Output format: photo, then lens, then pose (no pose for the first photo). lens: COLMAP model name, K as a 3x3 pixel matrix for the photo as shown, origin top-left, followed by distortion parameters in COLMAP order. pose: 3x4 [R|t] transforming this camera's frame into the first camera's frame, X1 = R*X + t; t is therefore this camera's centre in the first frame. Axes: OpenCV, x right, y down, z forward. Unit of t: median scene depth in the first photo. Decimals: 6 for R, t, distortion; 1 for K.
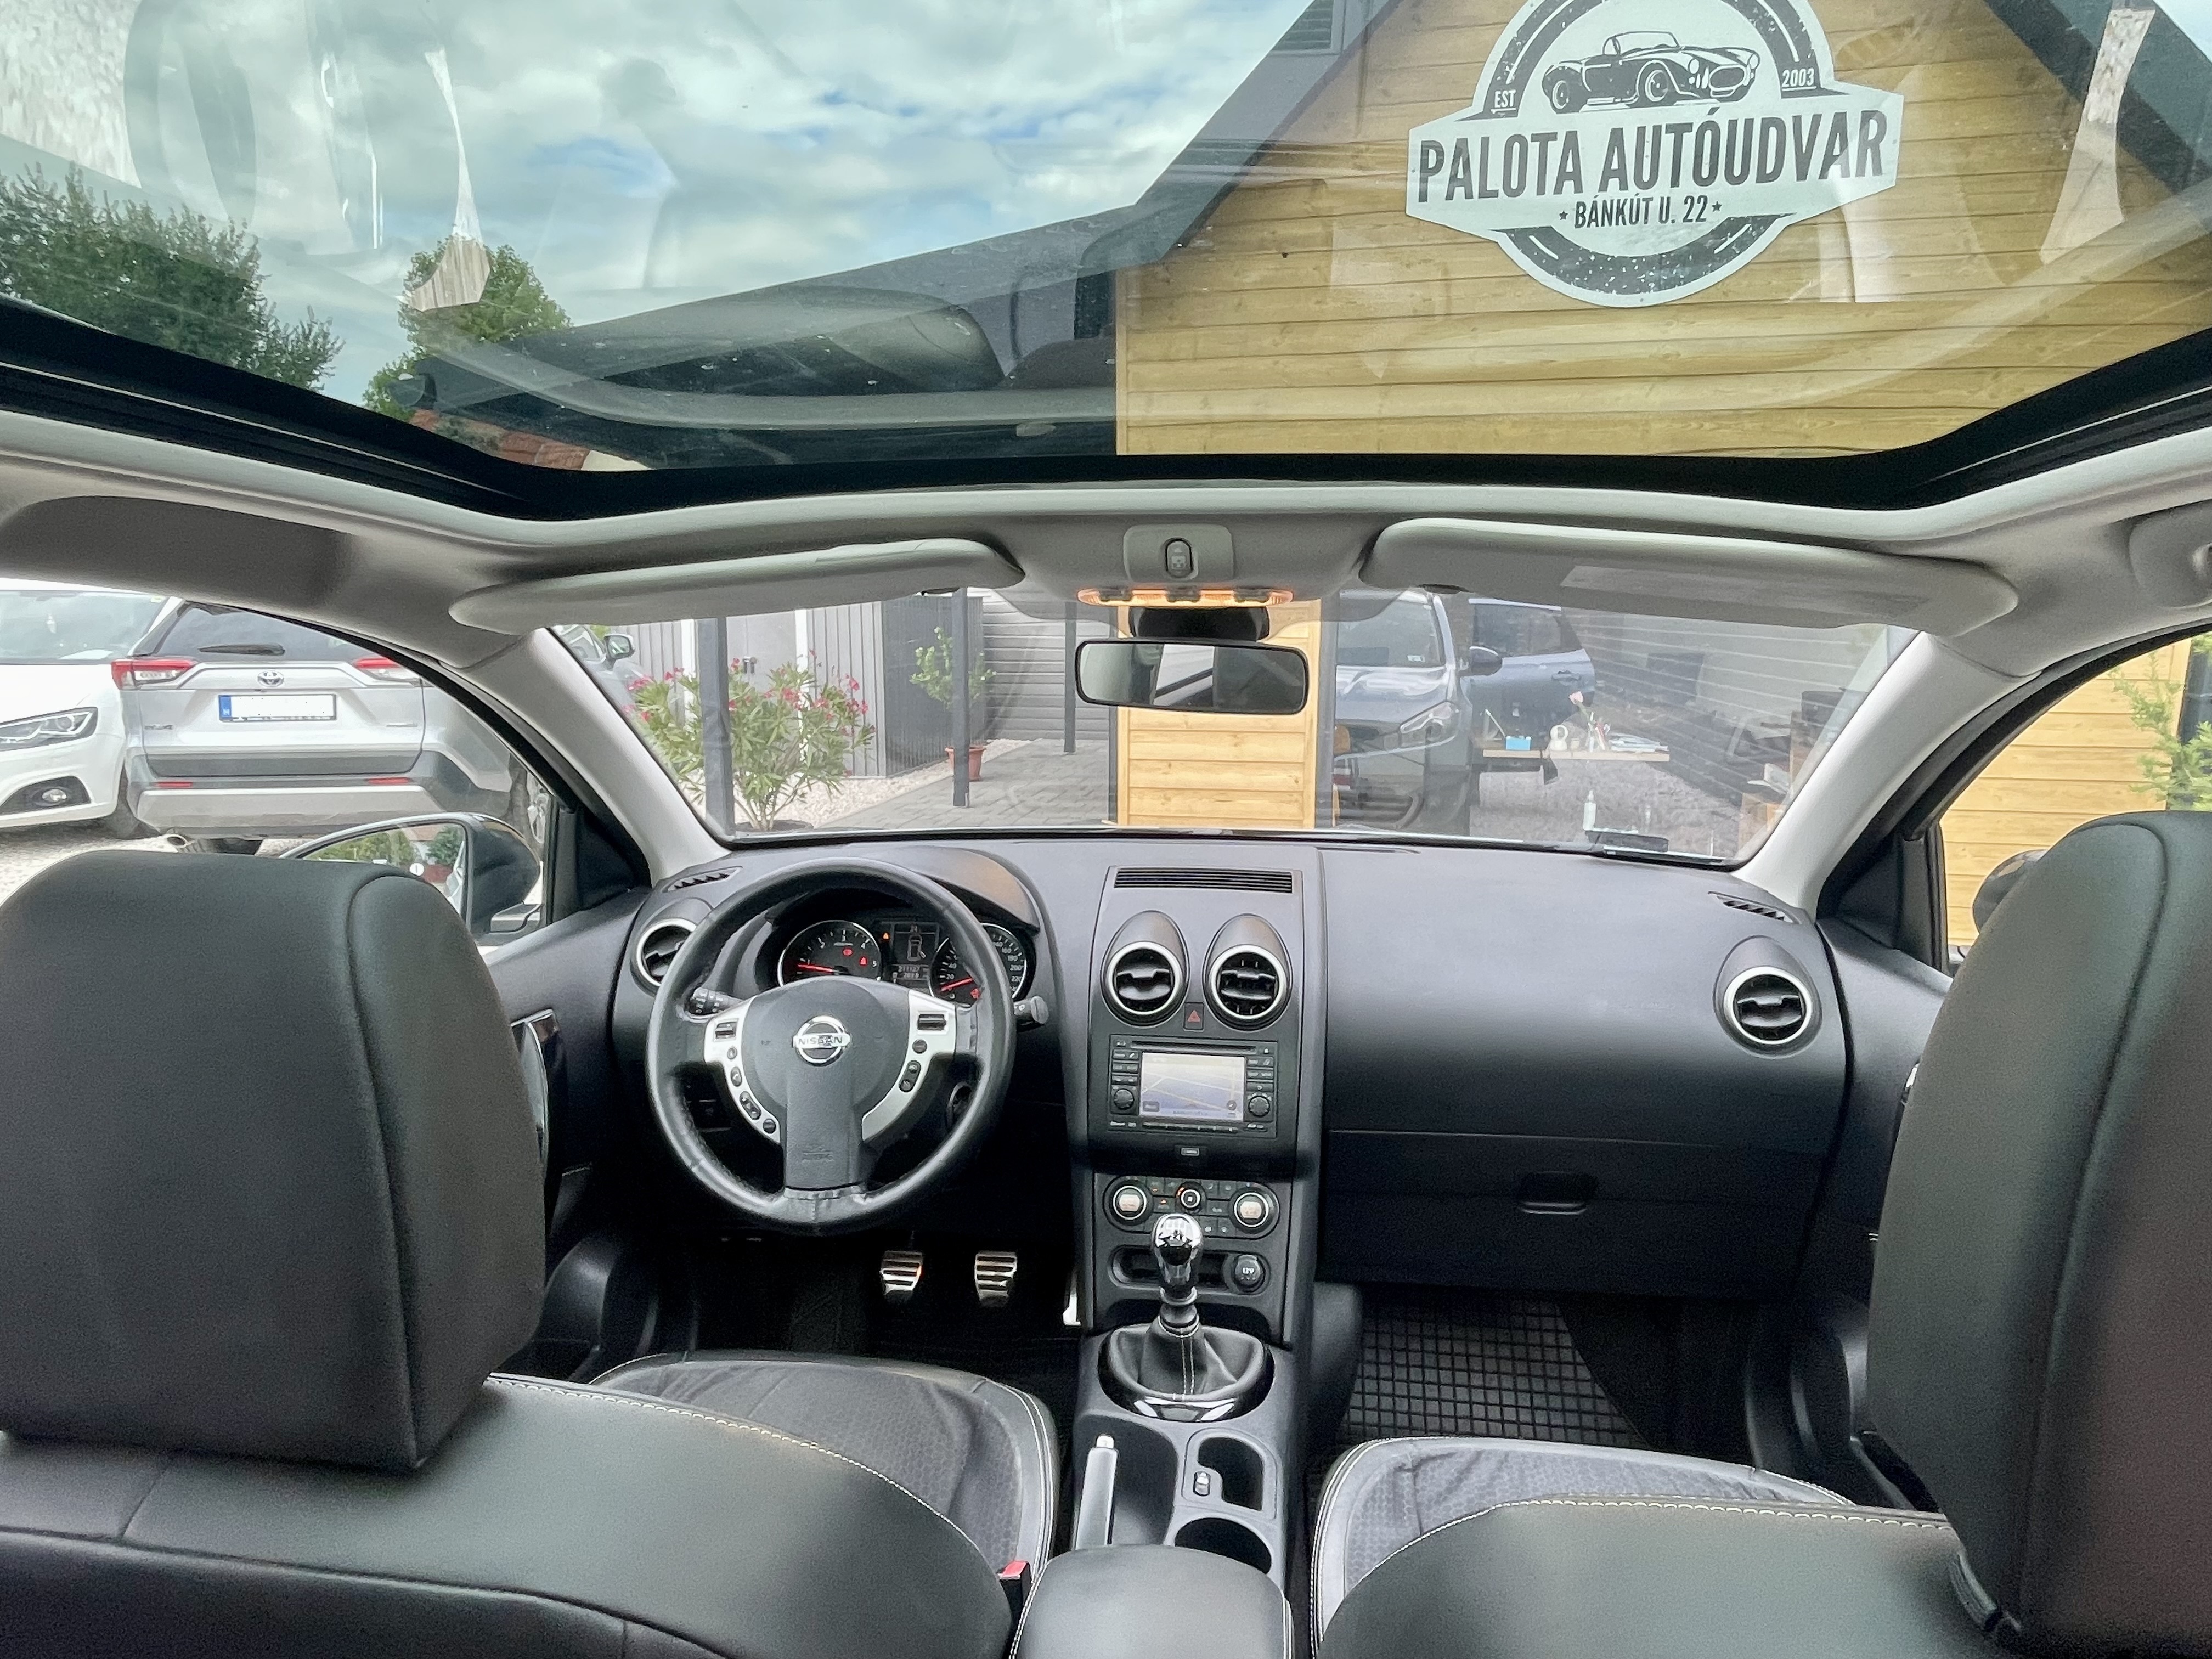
lens RADIAL K [[1251.7, 0, 1089.3], [0, 1251.7, 833.2], [0, 0, 1]] dist [-0.002619, -0.001437]
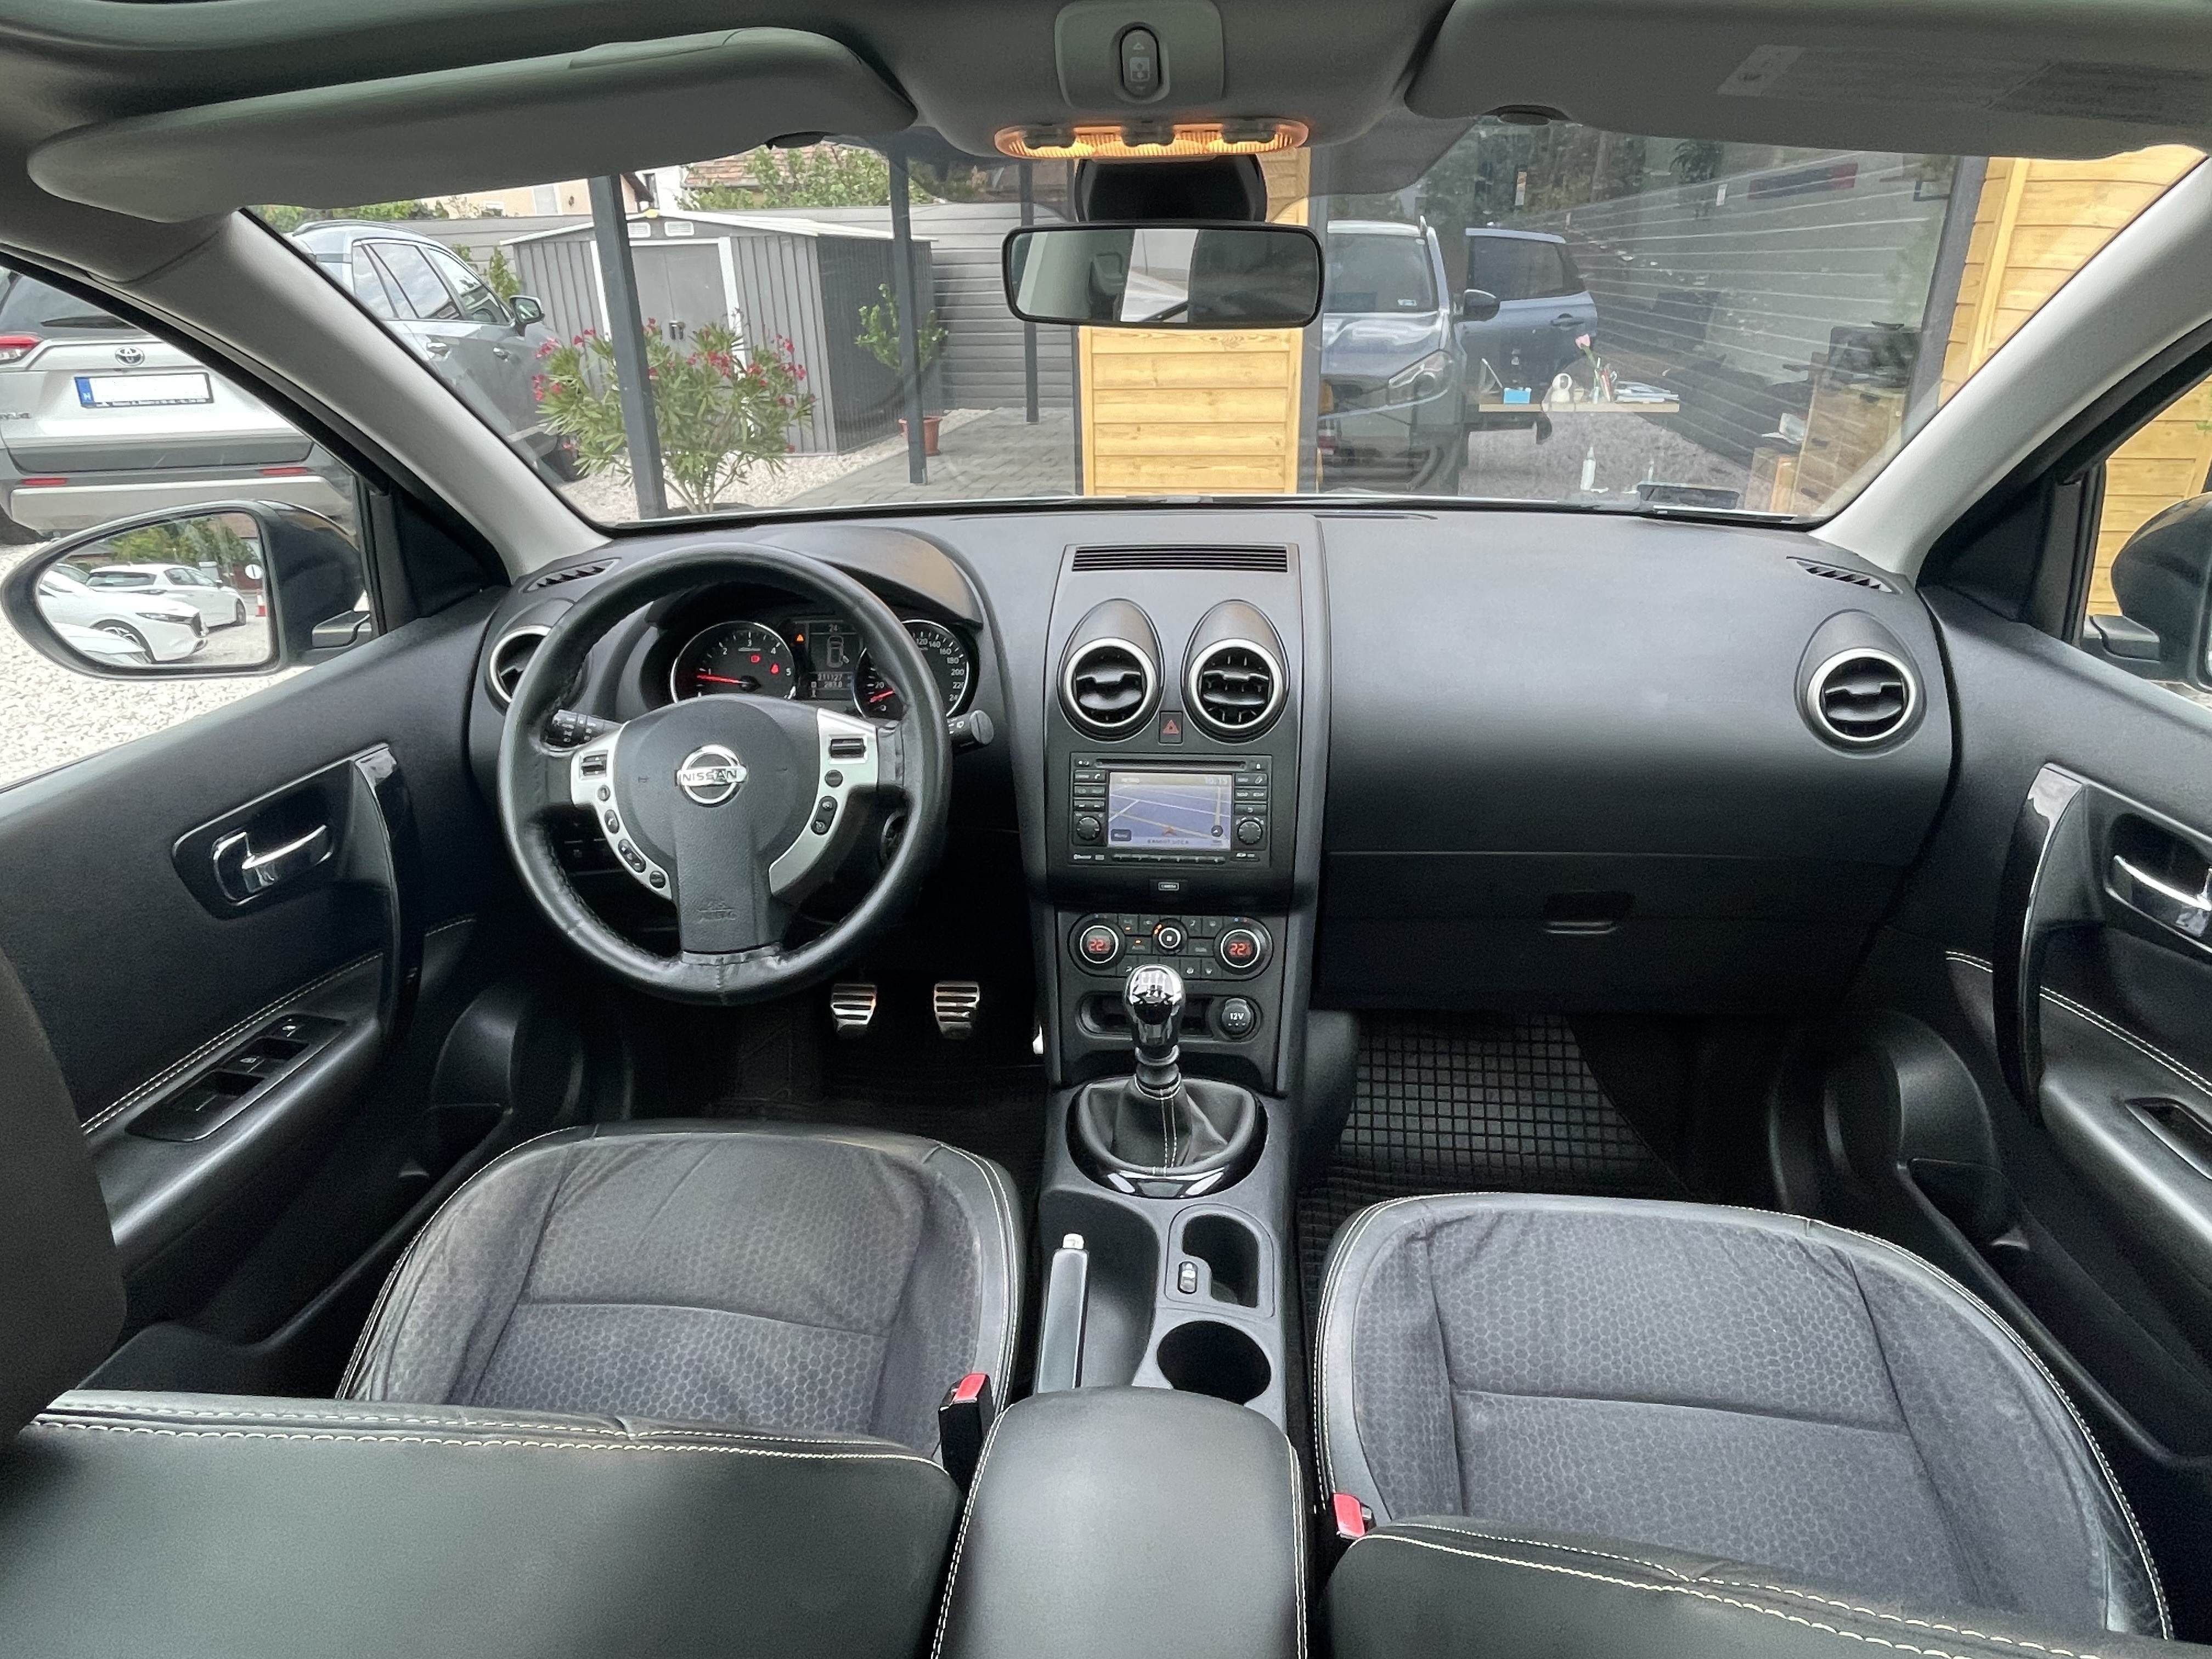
lens RADIAL K [[1251.7, 0, 1093.6], [0, 1251.7, 812.2], [0, 0, 1]] dist [-0.002619, -0.001437]
pose [[0.999287, -0.032056, 0.019938, 0.004730], [0.026466, 0.971519, 0.235478, 0.001555], [-0.026919, -0.234782, 0.971675, 0.061117]]
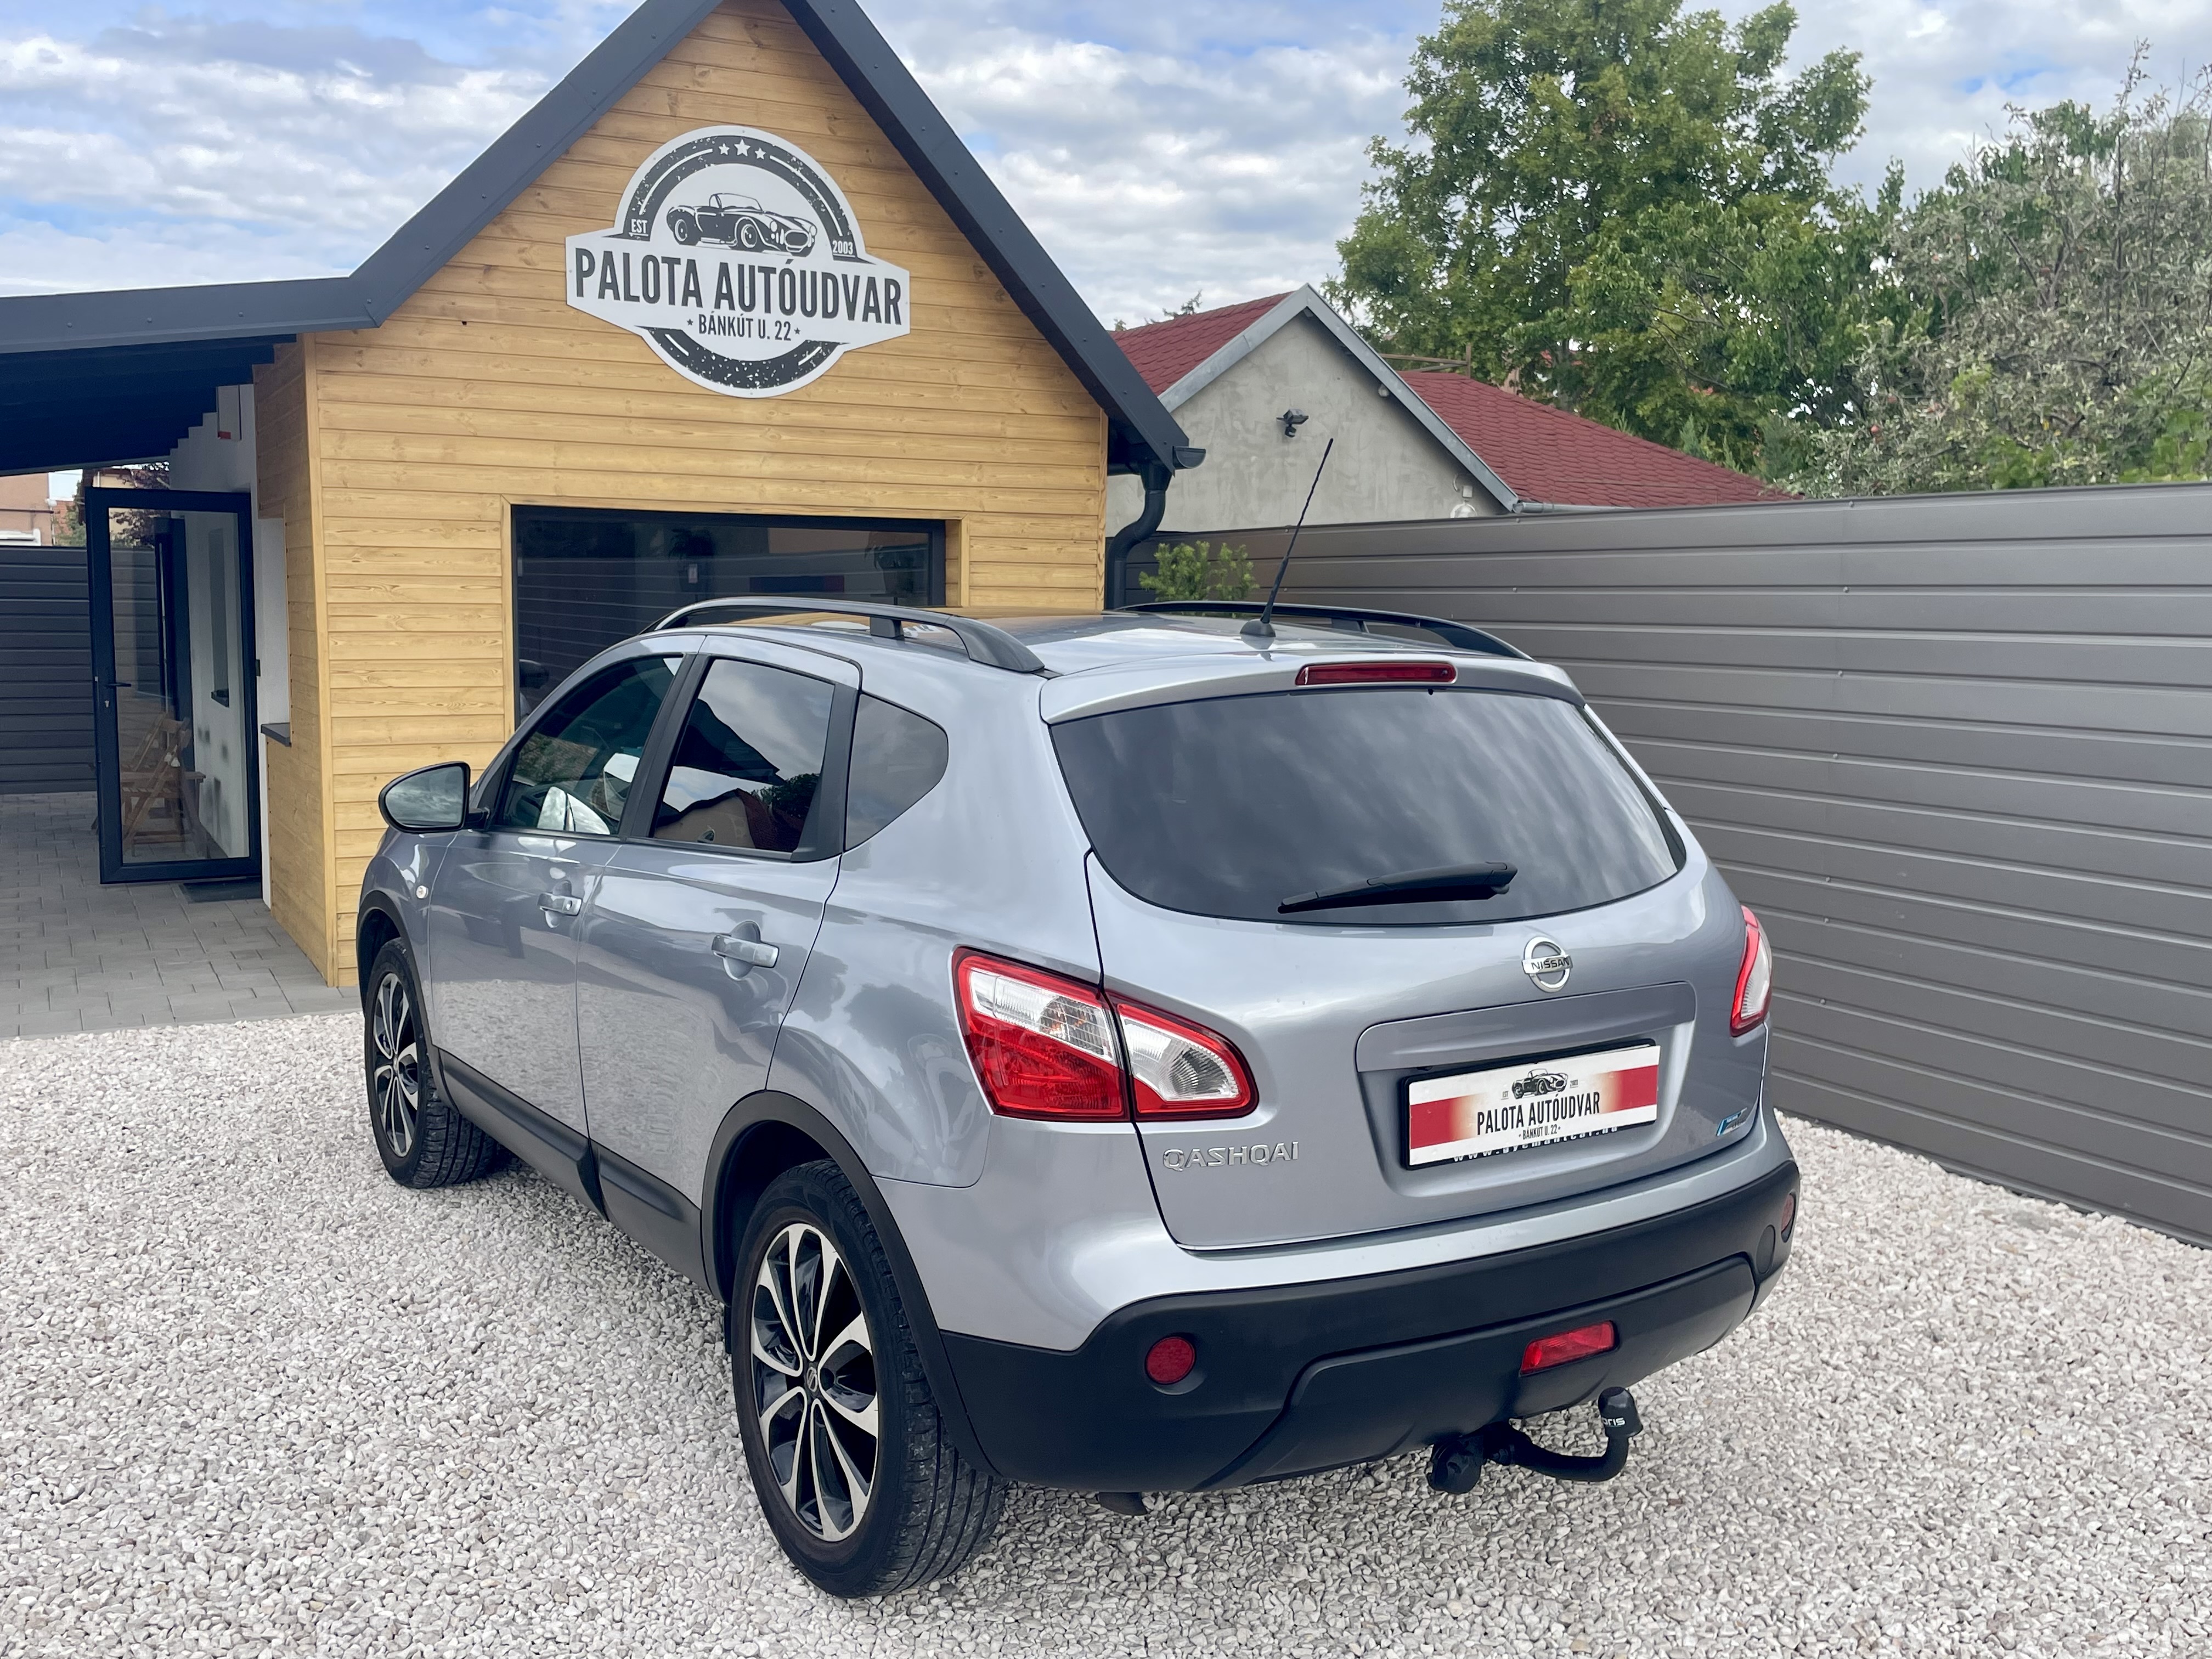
lens RADIAL K [[2034.5, 0, 1135.1], [0, 2034.5, 806.7], [0, 0, 1]] dist [0.051452, 0.000000]
pose [[0.752249, -0.061391, 0.656013, -0.684798], [0.107435, 0.993753, -0.030199, 0.104654], [-0.650061, 0.093196, 0.754146, -0.824647]]
